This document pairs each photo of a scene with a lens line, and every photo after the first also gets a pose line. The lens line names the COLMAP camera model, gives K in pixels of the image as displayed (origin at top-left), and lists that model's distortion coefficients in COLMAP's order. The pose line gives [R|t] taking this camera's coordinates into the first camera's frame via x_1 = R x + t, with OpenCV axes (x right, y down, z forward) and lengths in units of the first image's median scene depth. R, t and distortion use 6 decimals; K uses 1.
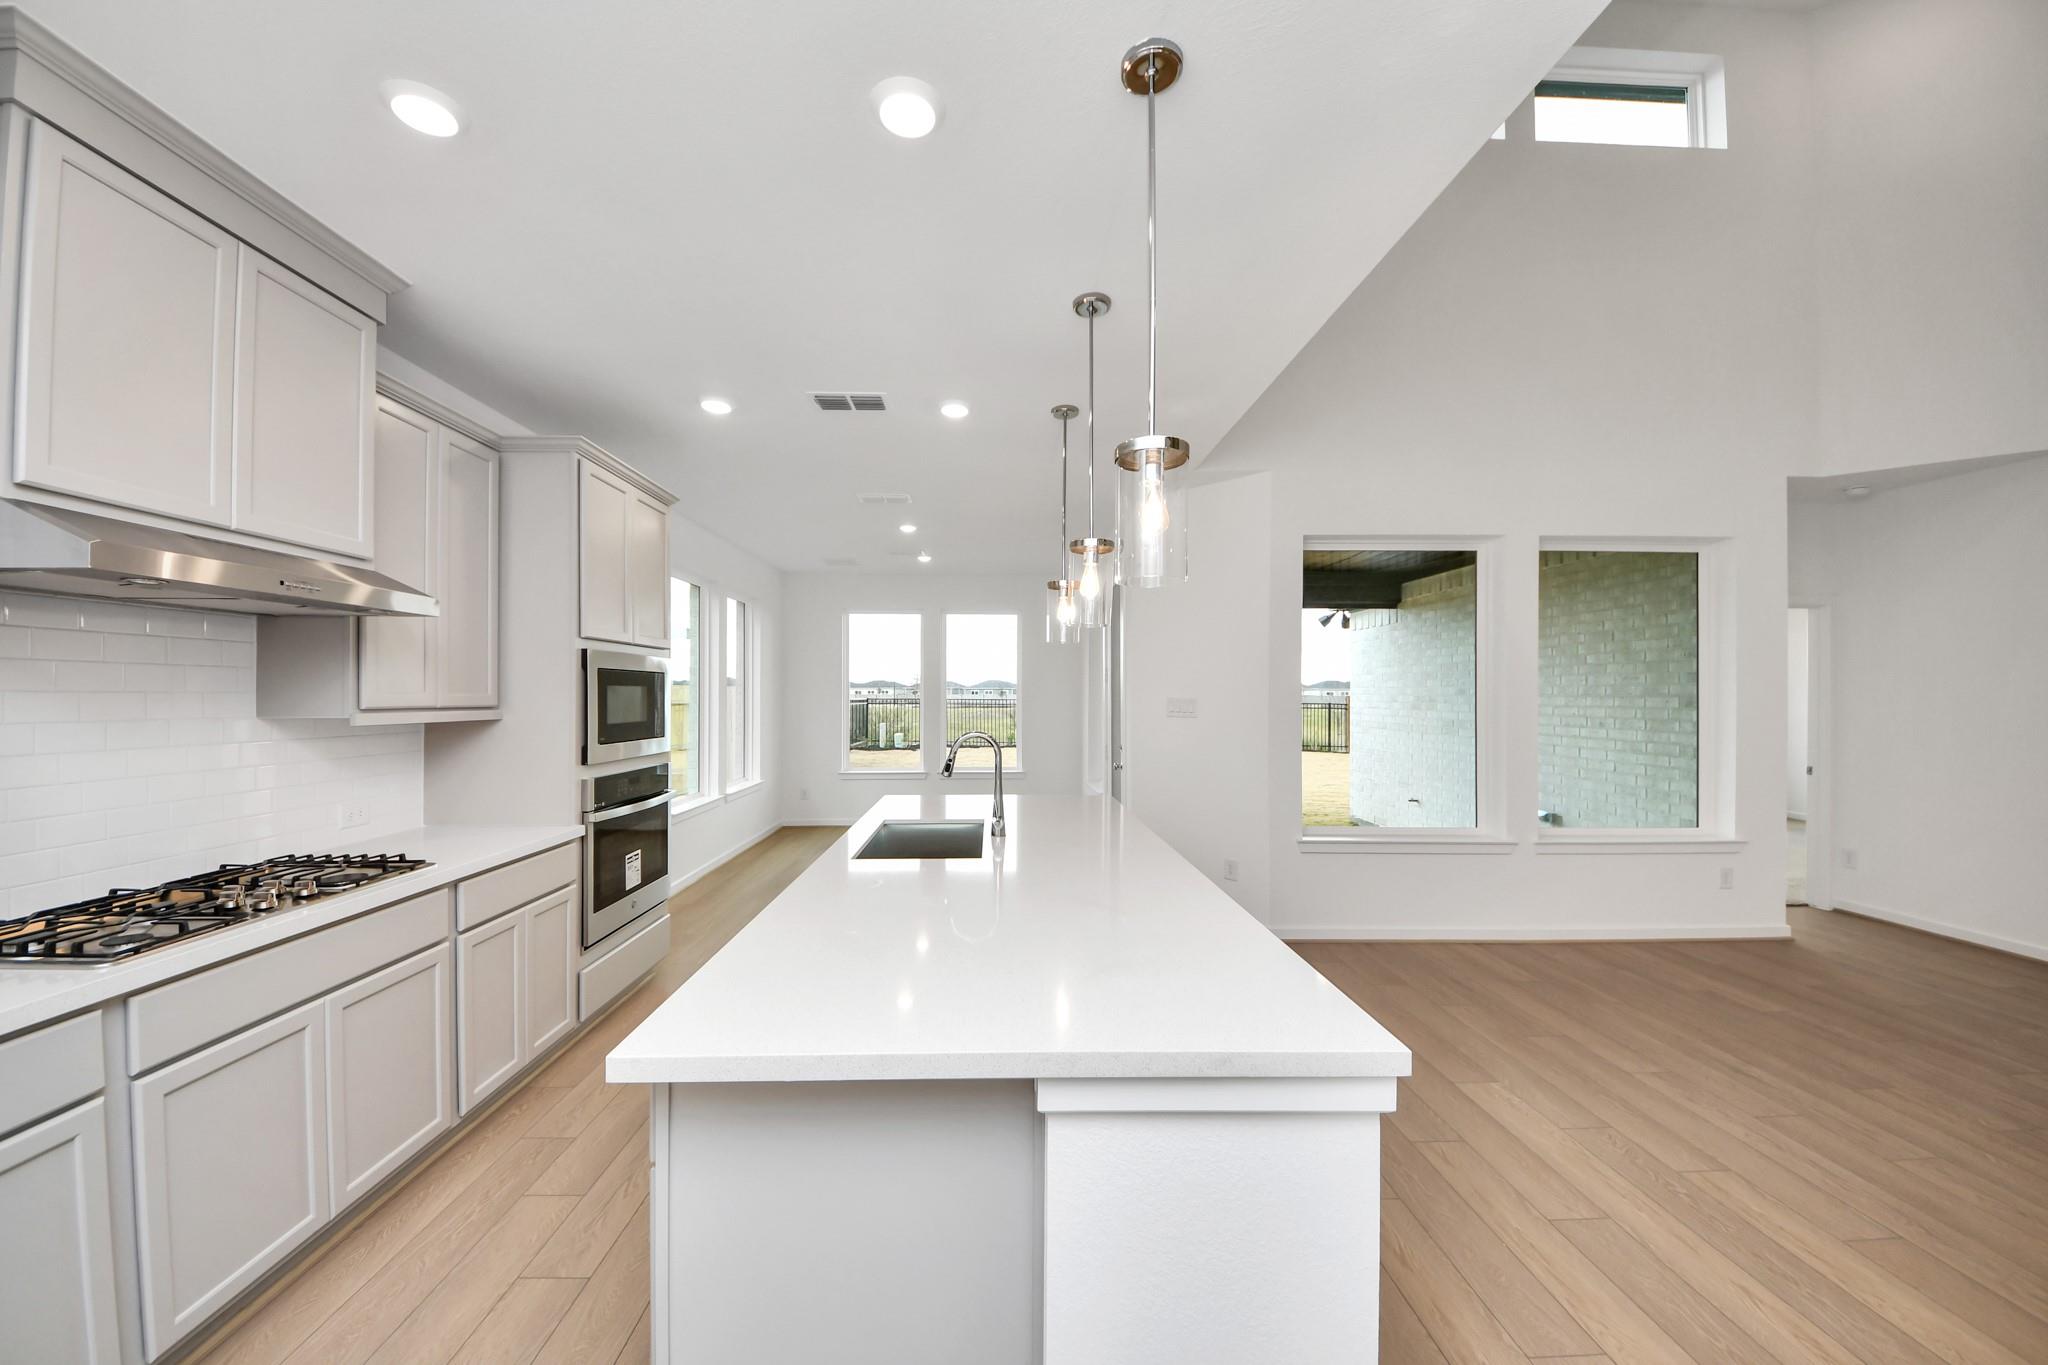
lens RADIAL K [[727.7, 0, 1017.5], [0, 727.7, 694.3], [0, 0, 1]] dist [0.021714, -0.018795]
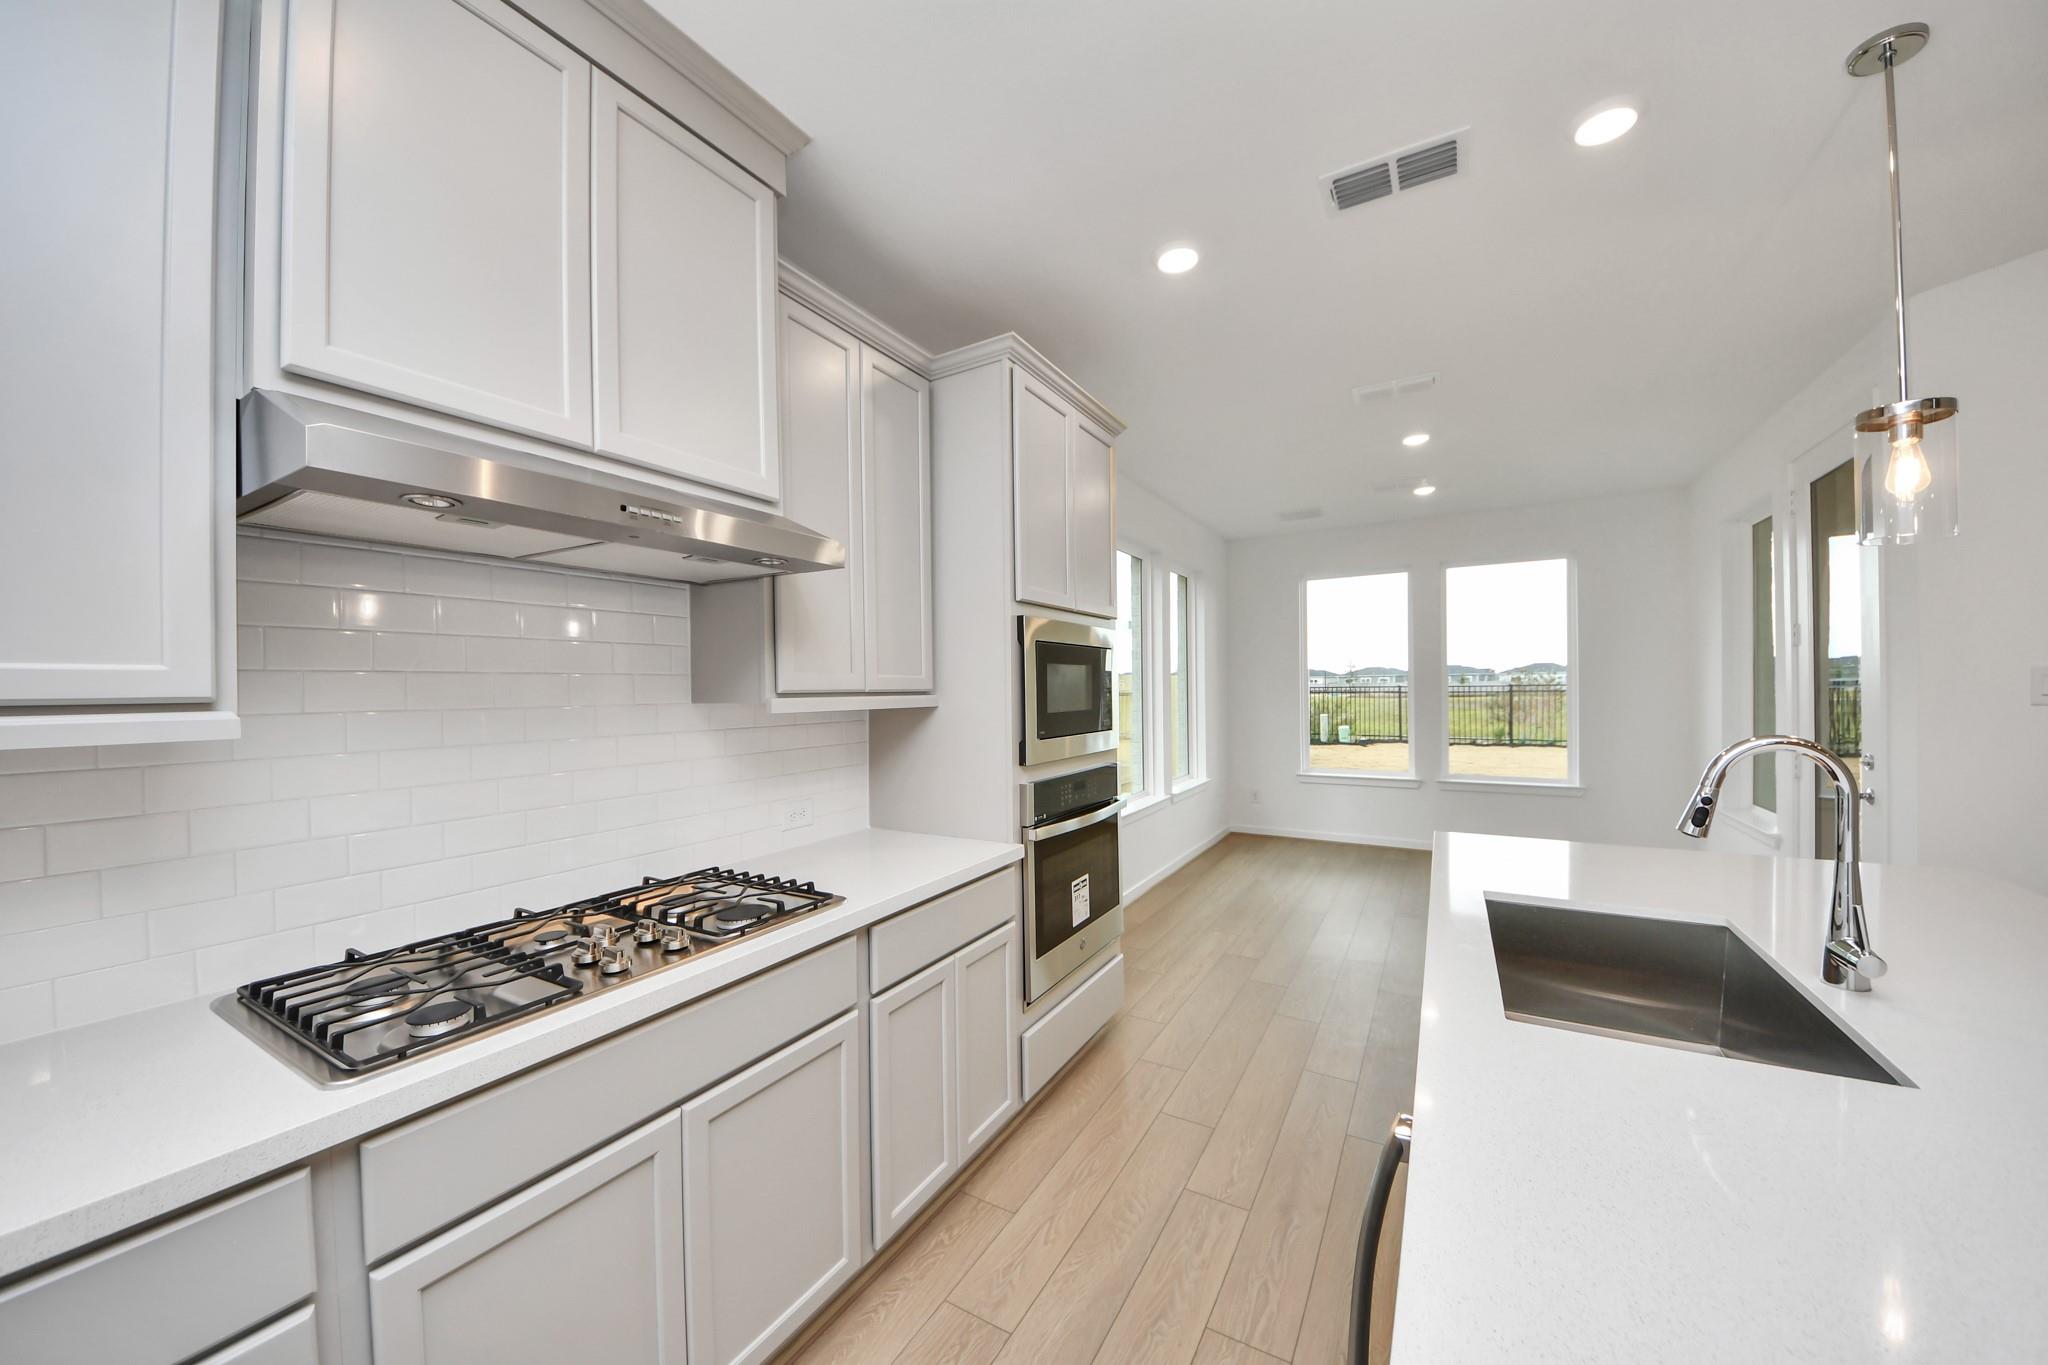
lens RADIAL K [[727.0, 0, 1024.0], [0, 727.0, 682.5], [0, 0, 1]] dist [0.000887, 0.000029]
pose [[0.848938, -0.016386, -0.528239, -0.184537], [0.014640, 0.999865, -0.007487, 0.014228], [0.528290, -0.001378, 0.849063, 0.350277]]
